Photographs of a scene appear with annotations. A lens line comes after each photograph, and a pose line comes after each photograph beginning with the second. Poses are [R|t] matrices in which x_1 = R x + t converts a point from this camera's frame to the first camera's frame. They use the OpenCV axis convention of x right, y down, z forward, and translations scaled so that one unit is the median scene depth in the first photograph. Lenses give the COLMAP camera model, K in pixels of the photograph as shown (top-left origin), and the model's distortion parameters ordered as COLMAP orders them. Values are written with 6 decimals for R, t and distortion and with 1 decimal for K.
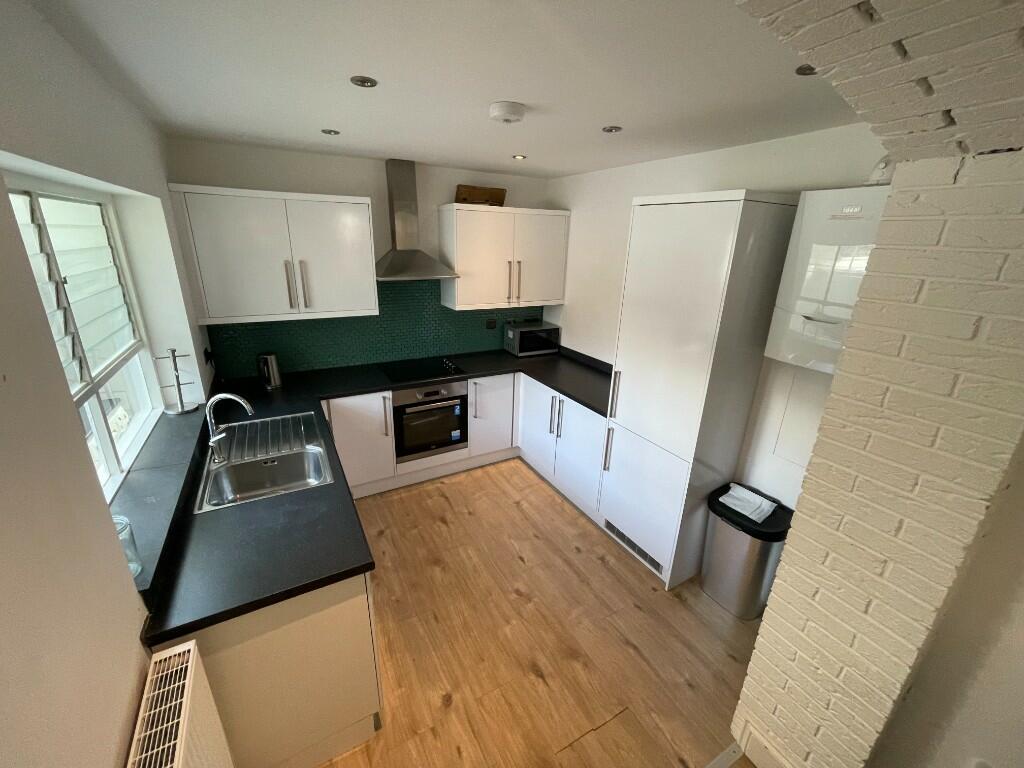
lens RADIAL K [[416.6, 0, 512.0], [0, 416.6, 384.0], [0, 0, 1]] dist [-0.001039, -0.000053]
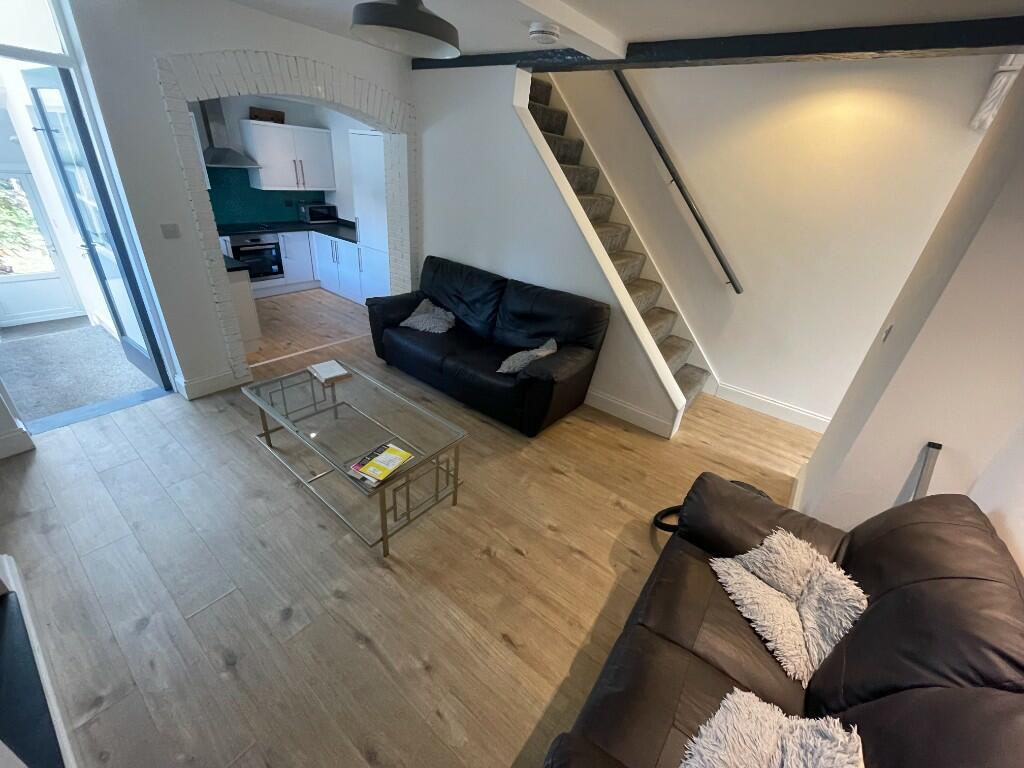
lens RADIAL K [[416.6, 0, 512.0], [0, 416.6, 384.0], [0, 0, 1]] dist [-0.001039, -0.000053]
pose [[0.921996, -0.132903, 0.363676, 0.073341], [0.066954, 0.979822, 0.188326, 0.323583], [-0.381366, -0.149286, 0.912290, -0.972247]]
